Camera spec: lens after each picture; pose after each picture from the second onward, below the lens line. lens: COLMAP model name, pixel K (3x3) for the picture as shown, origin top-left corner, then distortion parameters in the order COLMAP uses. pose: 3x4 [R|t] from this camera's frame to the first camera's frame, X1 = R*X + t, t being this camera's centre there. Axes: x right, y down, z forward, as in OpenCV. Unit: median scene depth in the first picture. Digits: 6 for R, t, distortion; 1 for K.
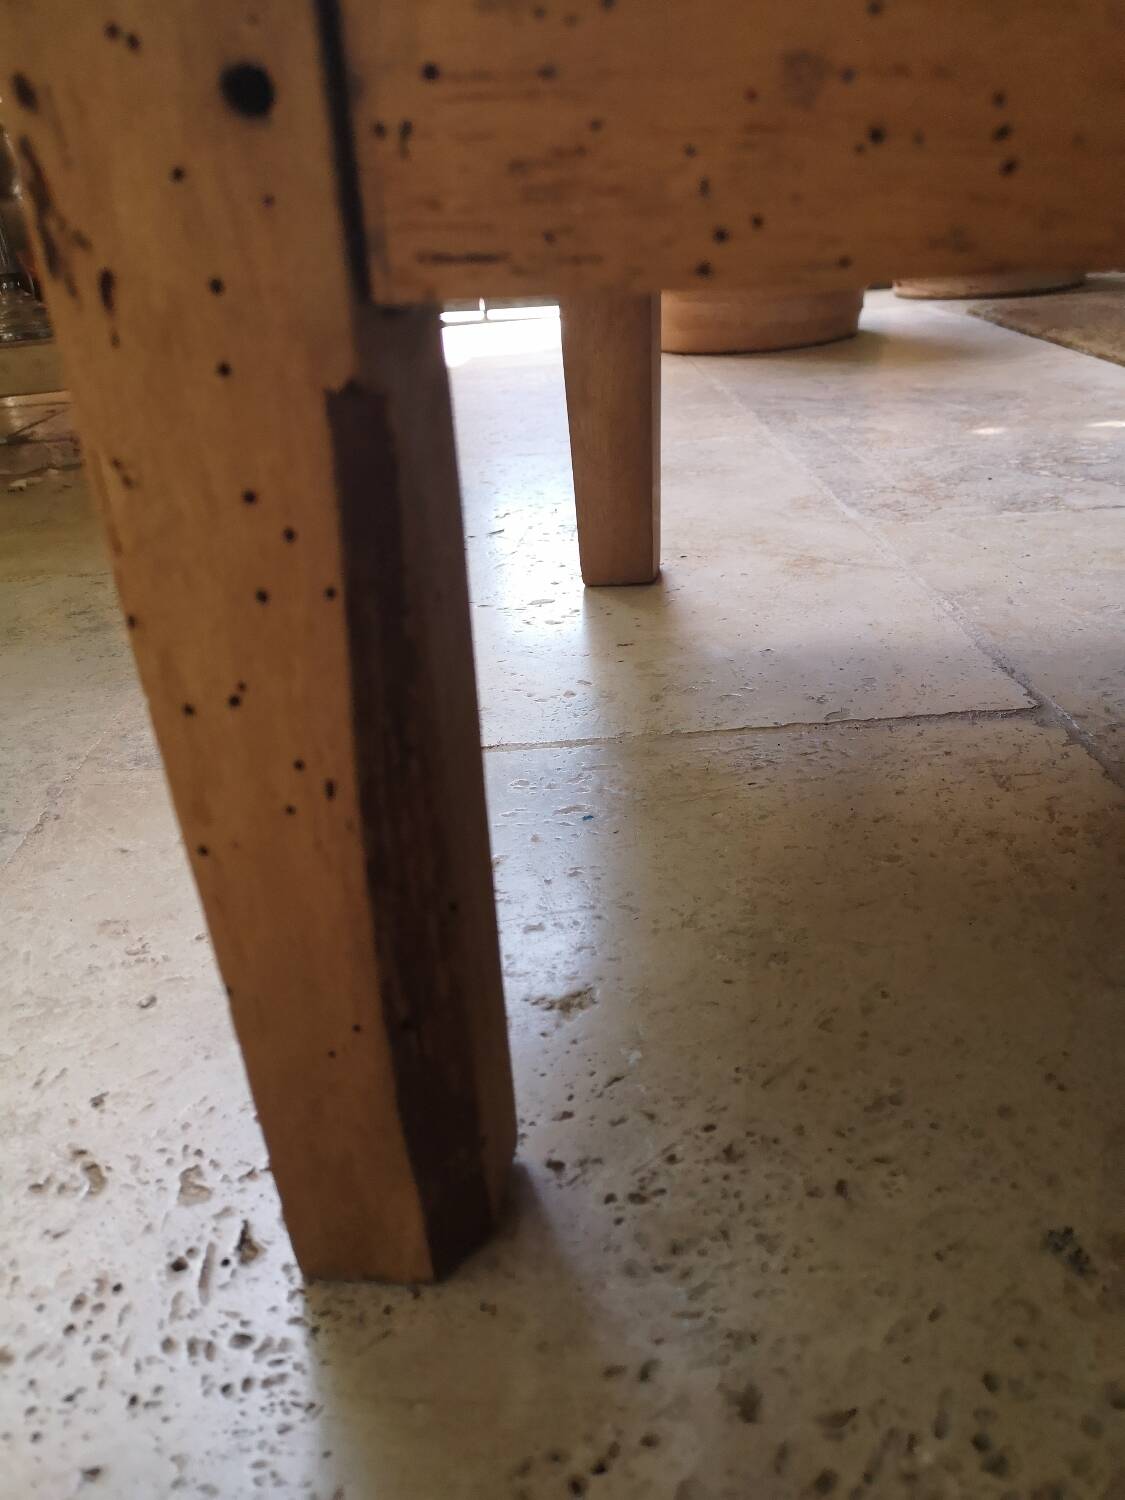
lens RADIAL K [[1175.1, 0, 566.1], [0, 1175.1, 750.8], [0, 0, 1]] dist [0.038814, -0.027183]
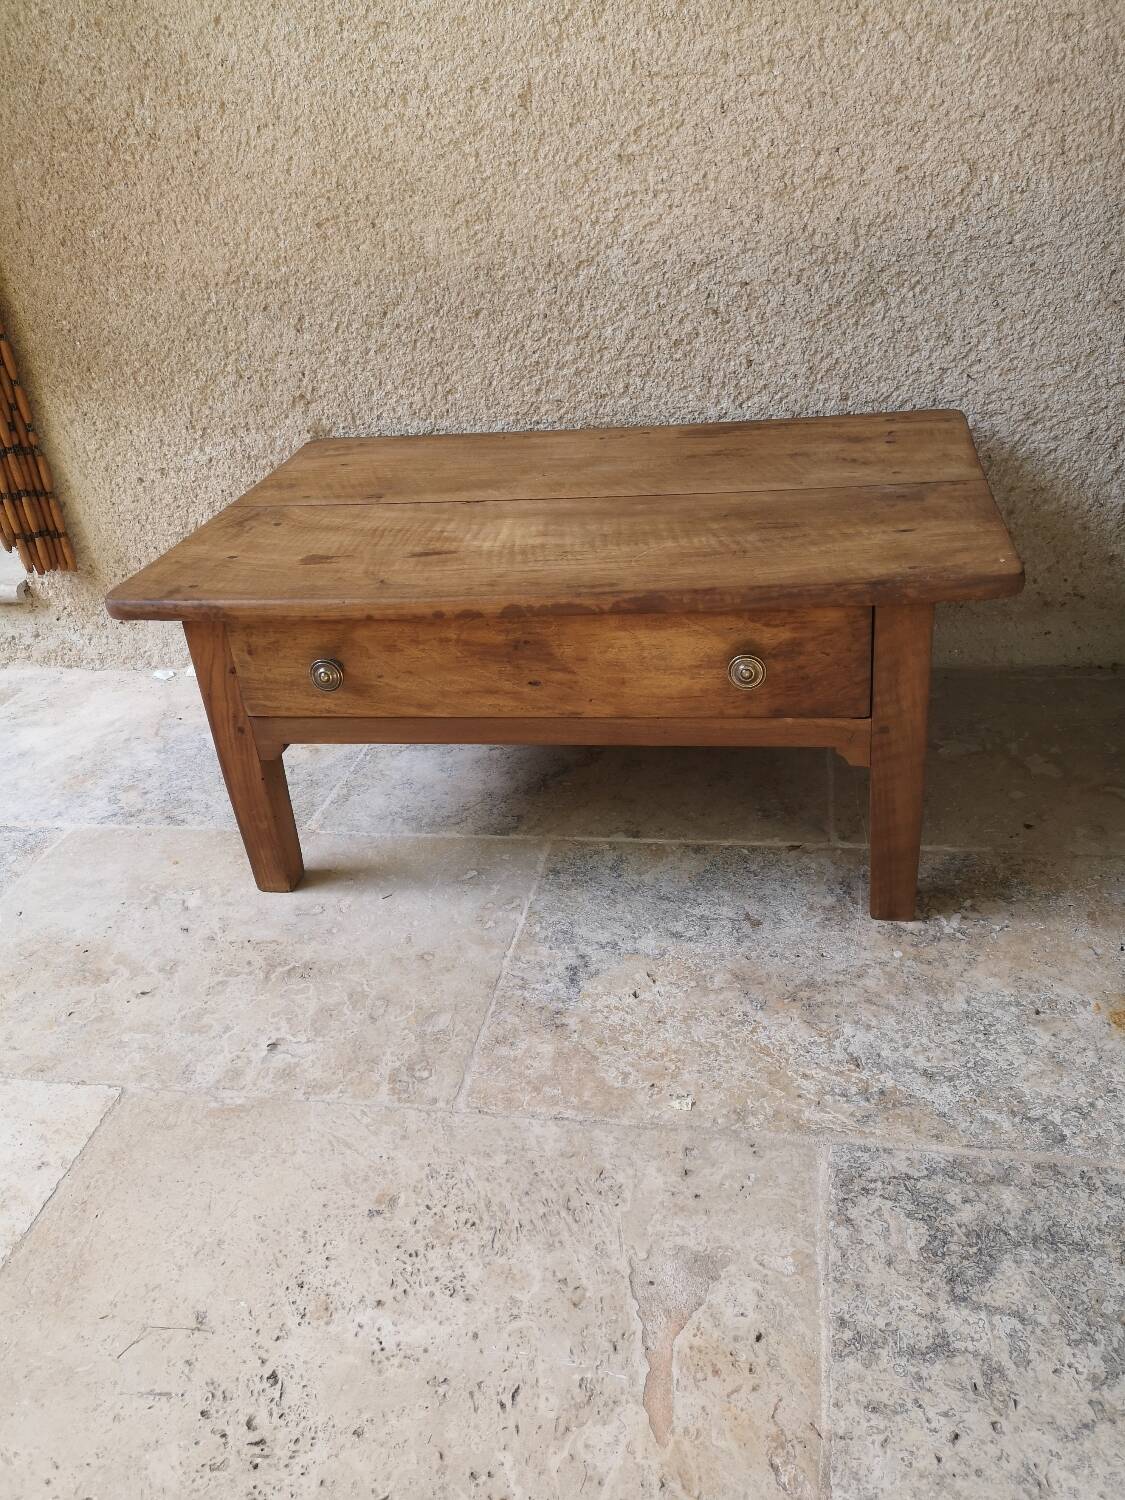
lens RADIAL K [[1175.1, 0, 563.6], [0, 1175.1, 749.8], [0, 0, 1]] dist [0.038814, -0.027183]
pose [[0.227109, -0.446106, 0.865685, -2.018026], [0.487942, 0.821414, 0.295283, -1.586515], [-0.842813, 0.355342, 0.404224, -1.509482]]
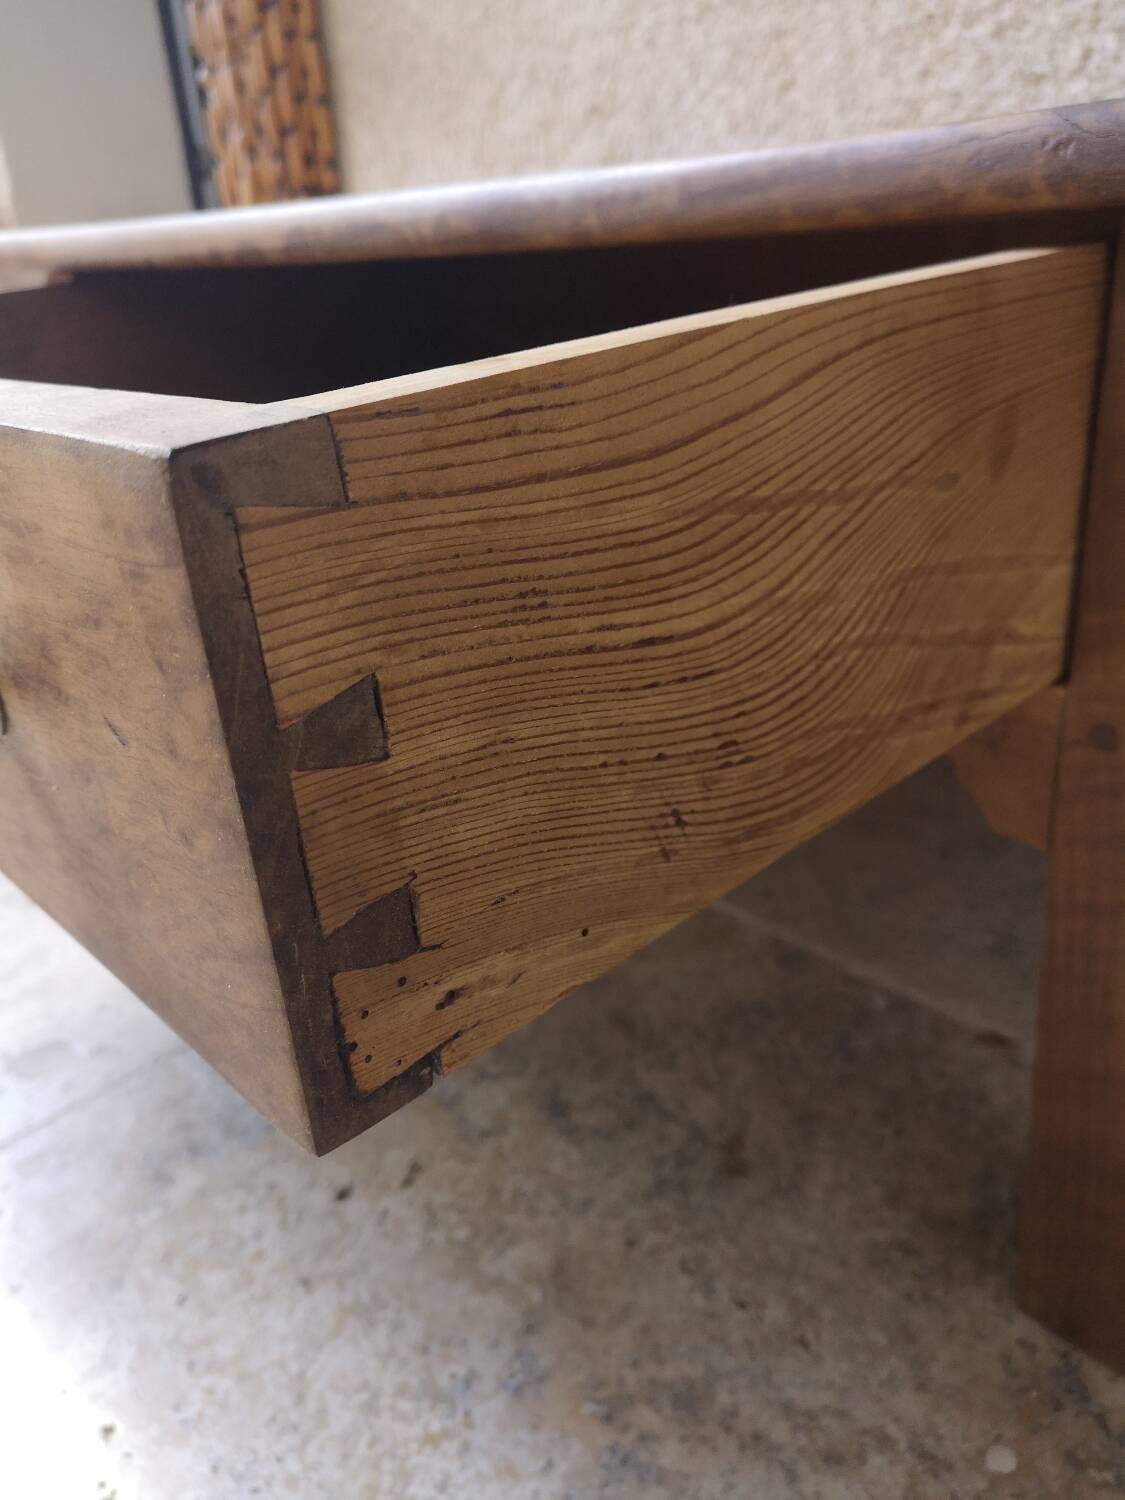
lens RADIAL K [[1217.2, 0, 567.3], [0, 1217.2, 749.8], [0, 0, 1]] dist [0.001134, 0.001945]
pose [[0.757757, -0.279359, 0.589714, 0.838490], [0.311428, 0.948986, 0.049382, -0.016969], [-0.573425, 0.146234, 0.806101, -1.494914]]
